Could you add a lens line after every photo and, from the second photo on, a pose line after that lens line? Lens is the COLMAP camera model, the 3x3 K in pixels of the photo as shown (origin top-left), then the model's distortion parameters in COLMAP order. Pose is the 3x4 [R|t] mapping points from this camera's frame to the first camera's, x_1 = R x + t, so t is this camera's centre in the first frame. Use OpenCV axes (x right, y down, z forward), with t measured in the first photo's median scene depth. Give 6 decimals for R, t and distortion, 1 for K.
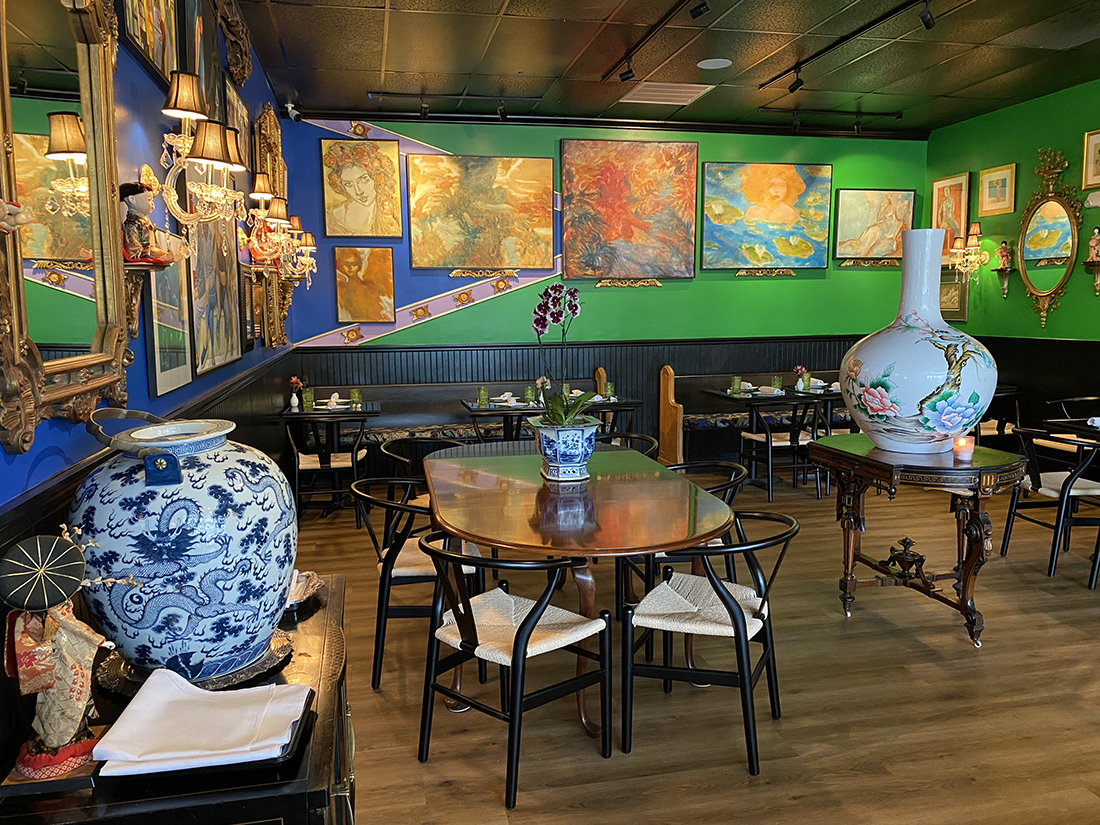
lens RADIAL K [[827.3, 0, 544.8], [0, 827.3, 434.9], [0, 0, 1]] dist [-0.006858, -0.008809]
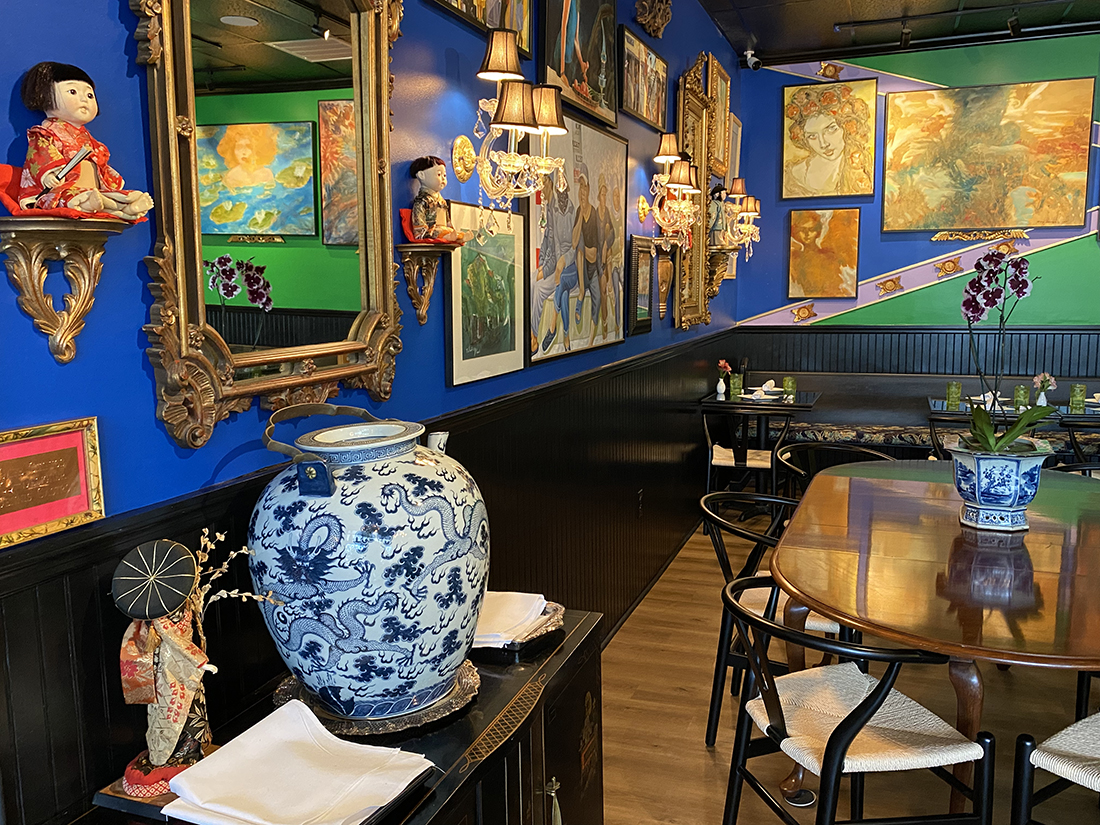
lens RADIAL K [[913.9, 0, 550.0], [0, 913.9, 412.5], [0, 0, 1]] dist [0.012070, -0.012693]
pose [[0.845214, 0.071270, -0.529654, 0.150737], [-0.074249, 0.997116, 0.015687, -0.035517], [0.529245, 0.026068, 0.848069, 0.162859]]
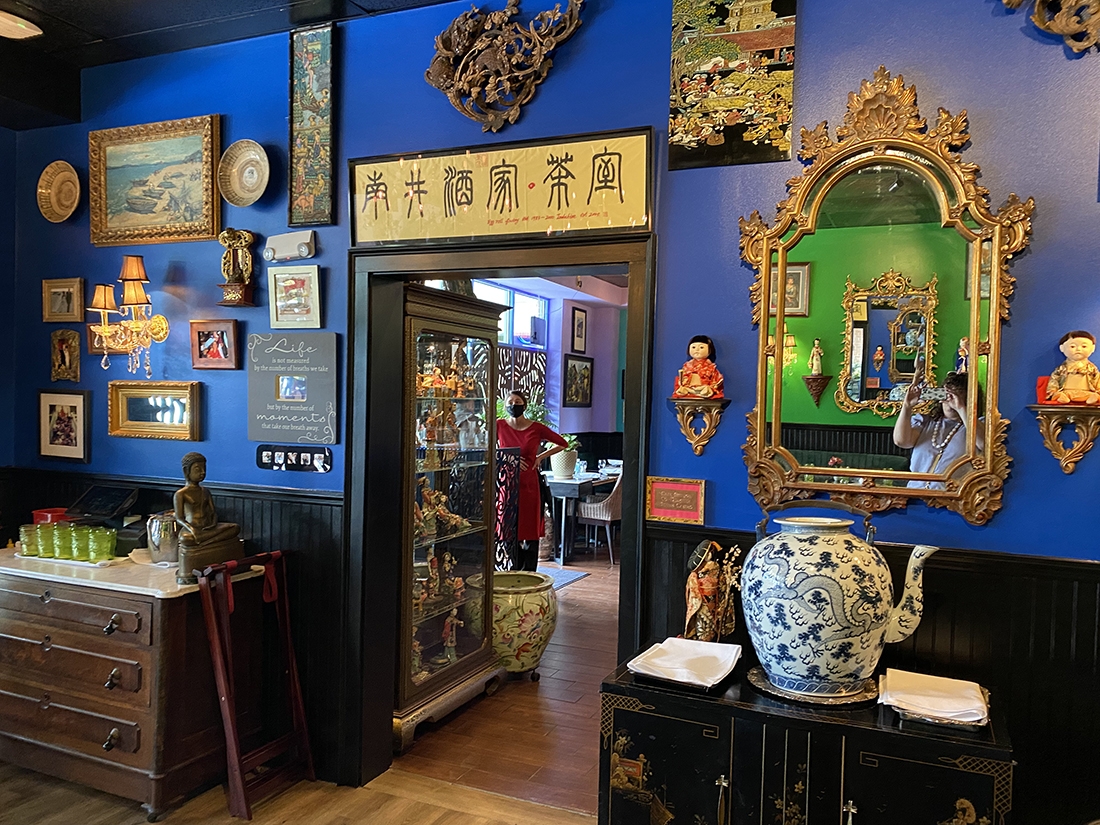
lens RADIAL K [[827.3, 0, 544.8], [0, 827.3, 434.9], [0, 0, 1]] dist [-0.006858, -0.008809]
pose [[-0.591542, 0.030041, -0.805714, 0.622877], [-0.145135, 0.979015, 0.143059, -0.180185], [0.793104, 0.201562, -0.574768, 0.872004]]
